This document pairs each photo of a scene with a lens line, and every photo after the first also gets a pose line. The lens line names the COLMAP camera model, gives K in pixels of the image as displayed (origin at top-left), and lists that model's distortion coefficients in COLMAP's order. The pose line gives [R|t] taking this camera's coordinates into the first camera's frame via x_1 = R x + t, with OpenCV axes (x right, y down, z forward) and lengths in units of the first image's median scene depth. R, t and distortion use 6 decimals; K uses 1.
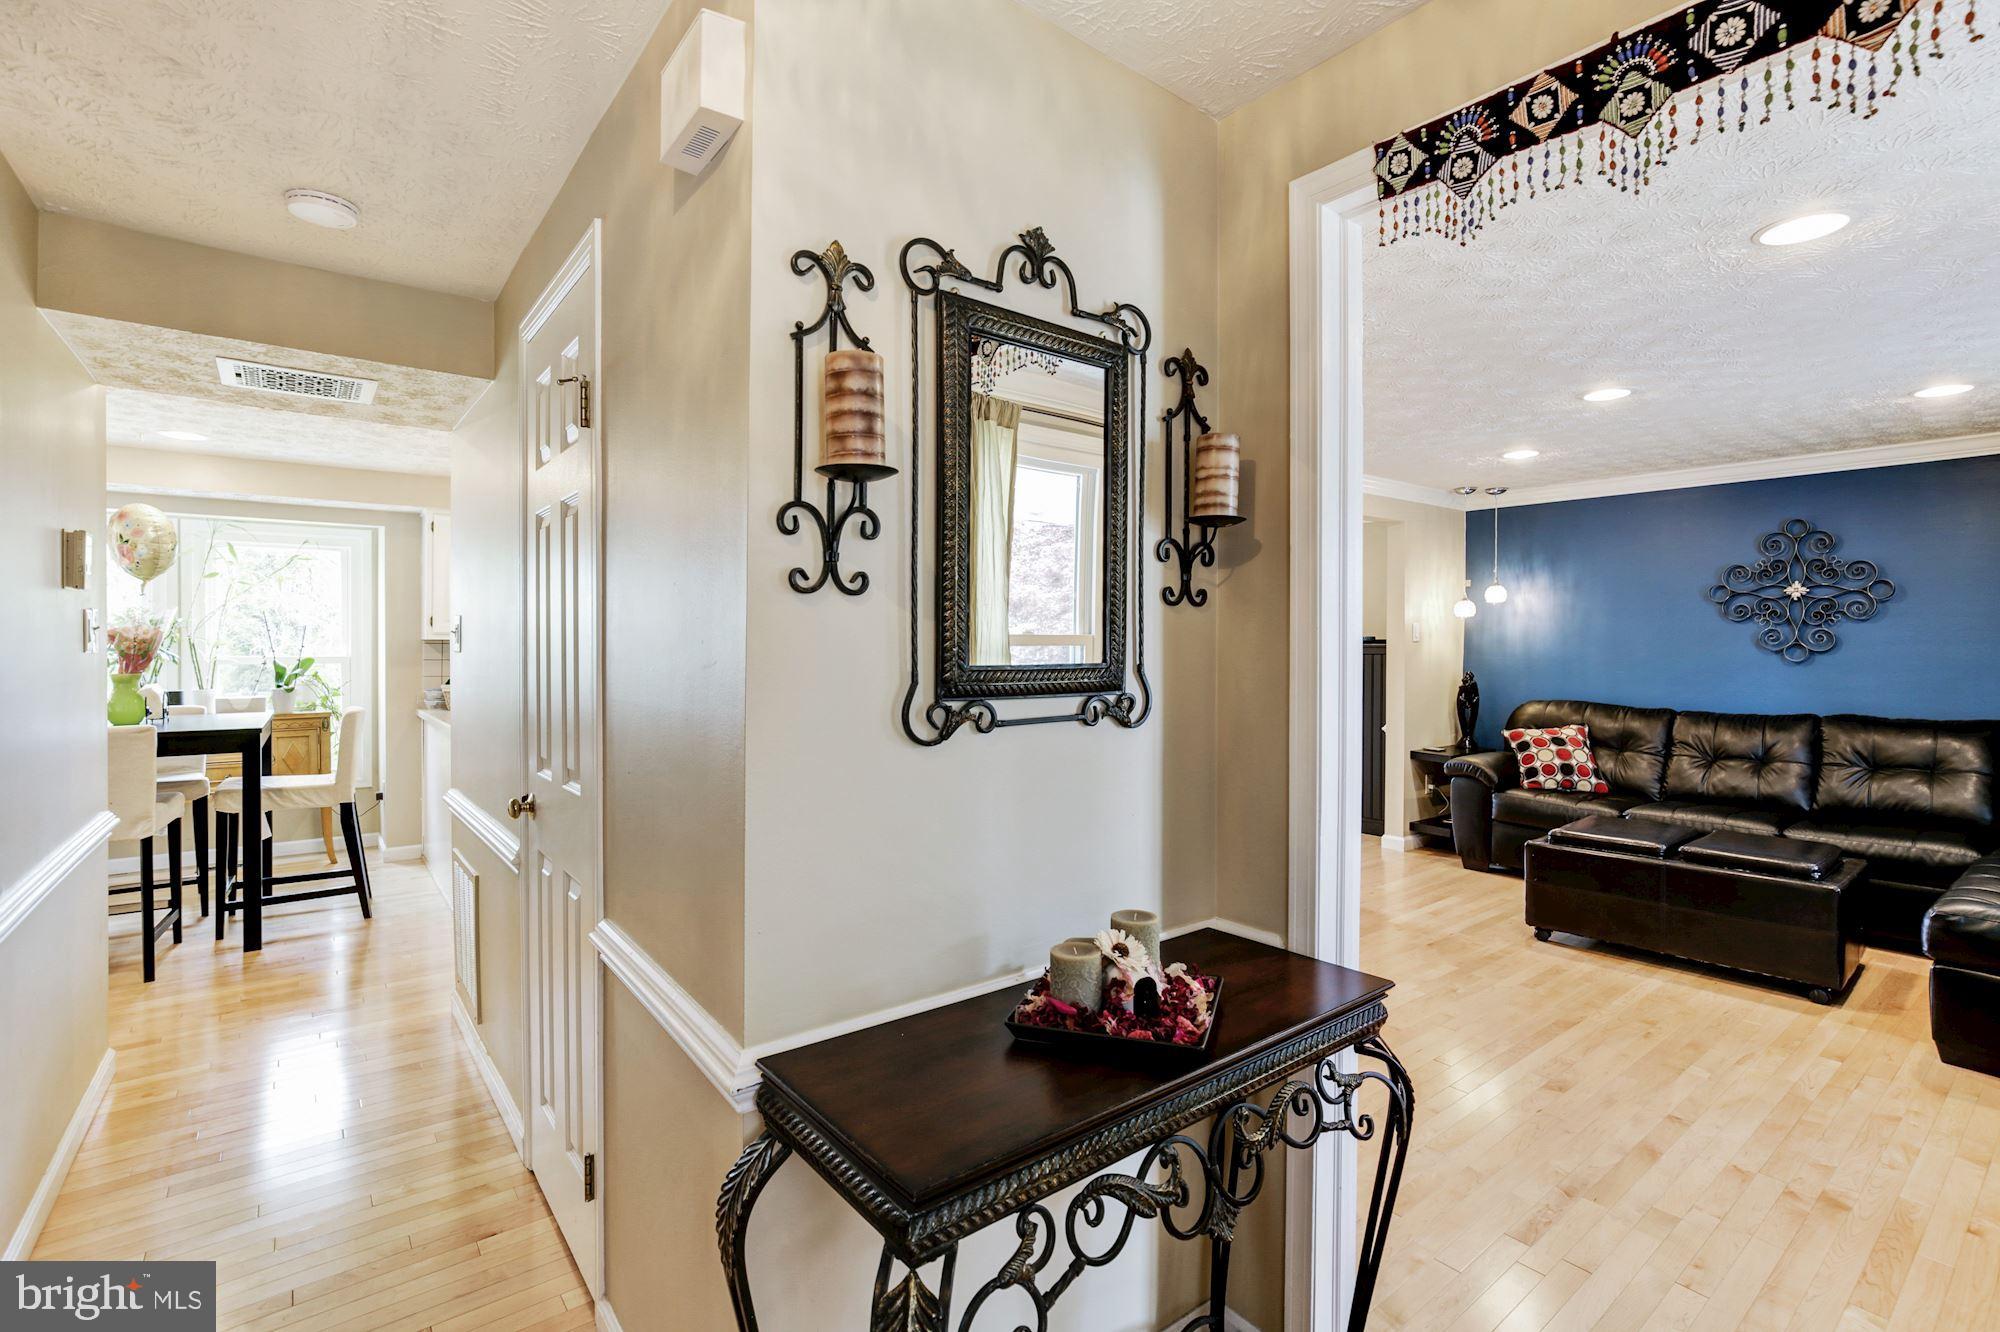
lens RADIAL K [[919.8, 0, 994.5], [0, 919.8, 659.7], [0, 0, 1]] dist [-0.014729, 0.006795]
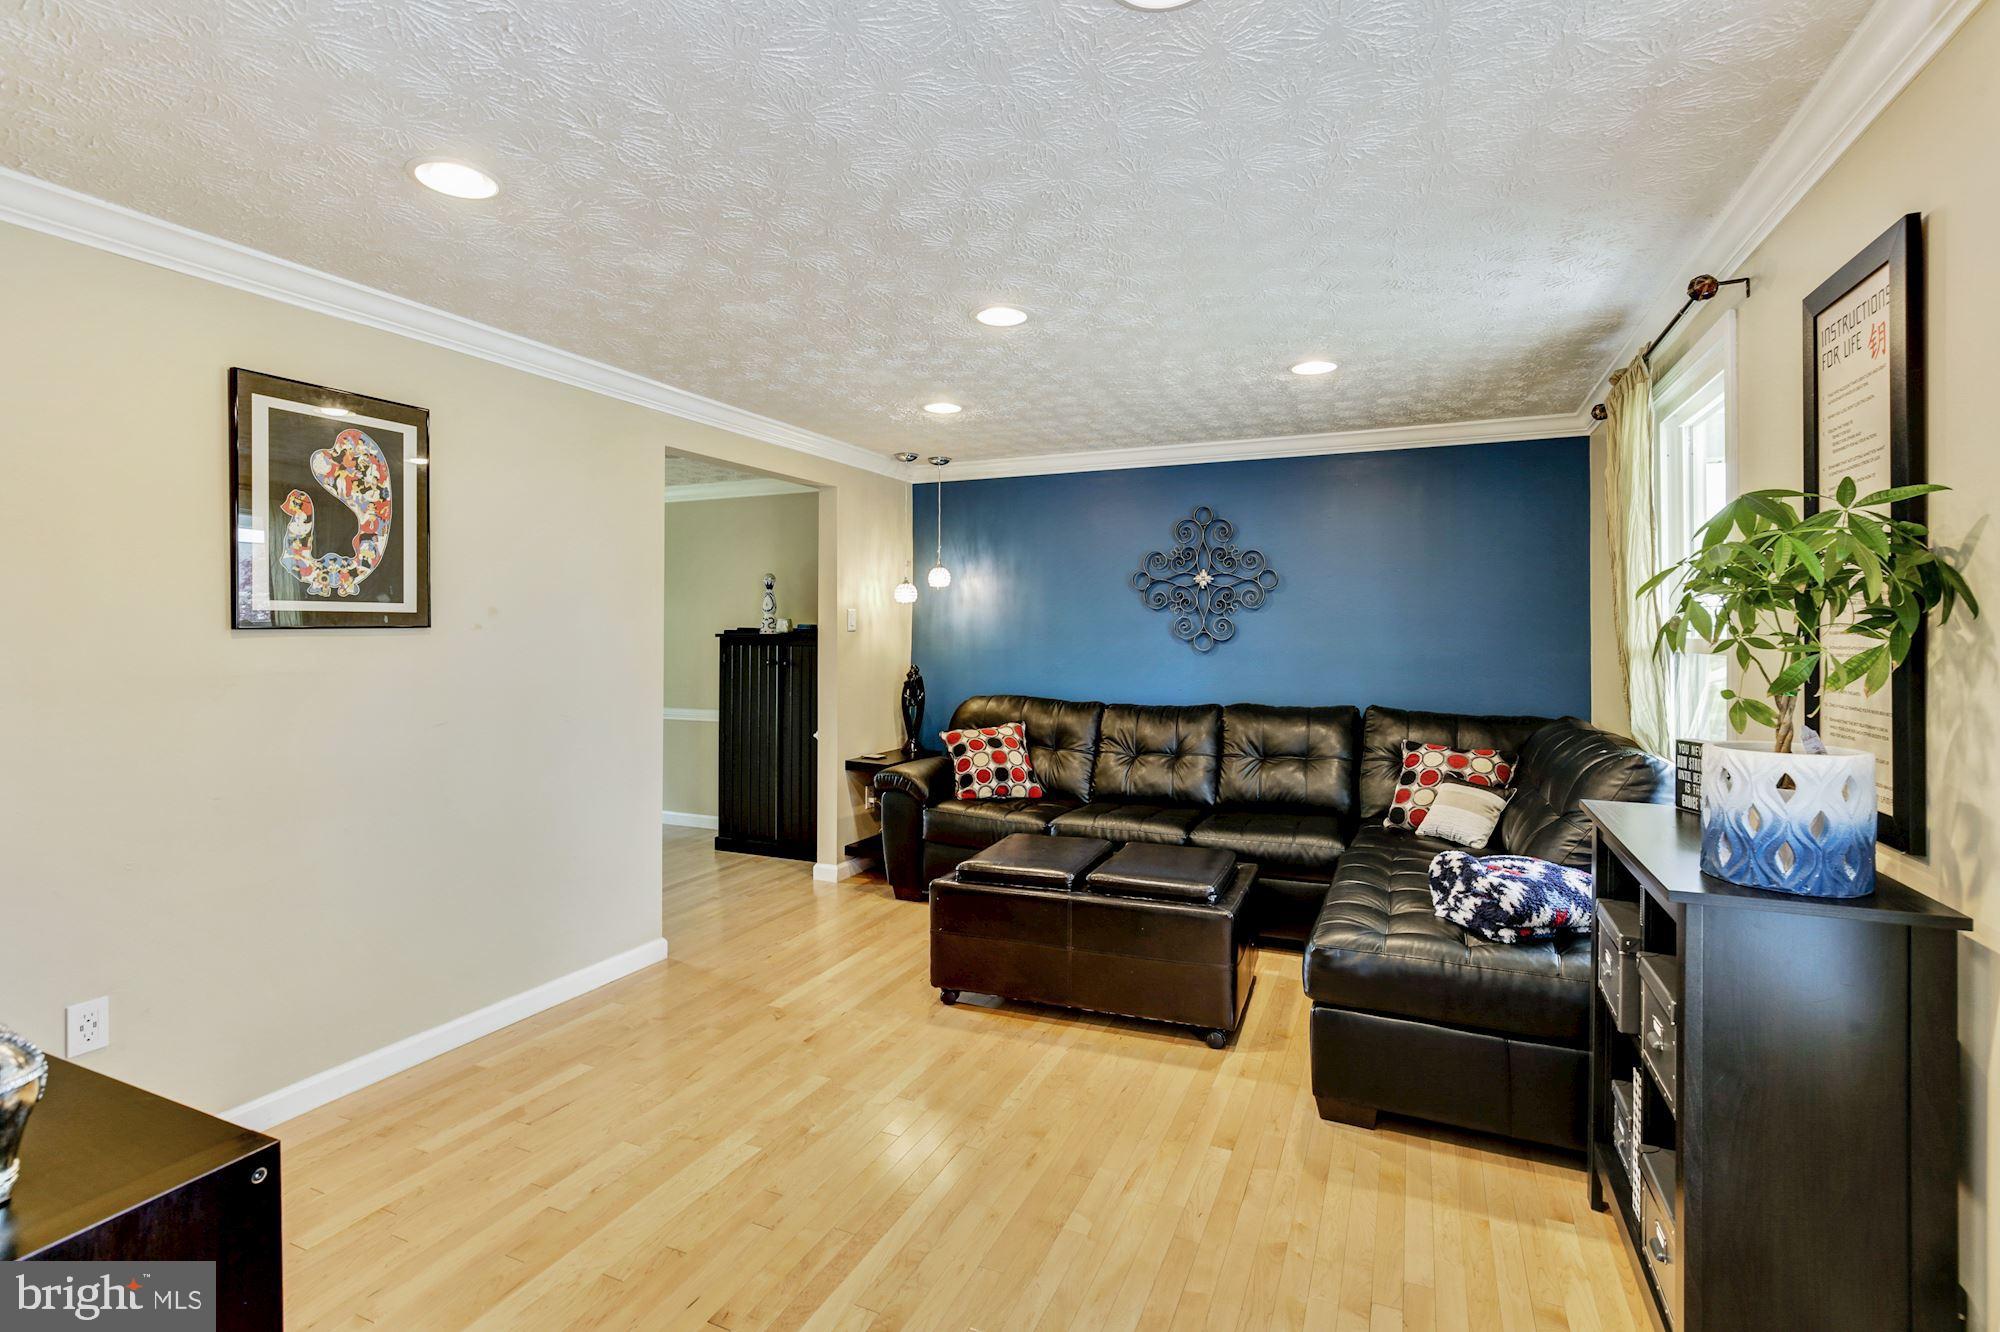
lens RADIAL K [[919.8, 0, 992.4], [0, 919.8, 654.6], [0, 0, 1]] dist [-0.014729, 0.006795]
pose [[0.888502, -0.011205, 0.458736, 0.266485], [0.008809, 0.999934, 0.007362, -0.003926], [-0.458788, -0.002500, 0.888542, 0.269873]]
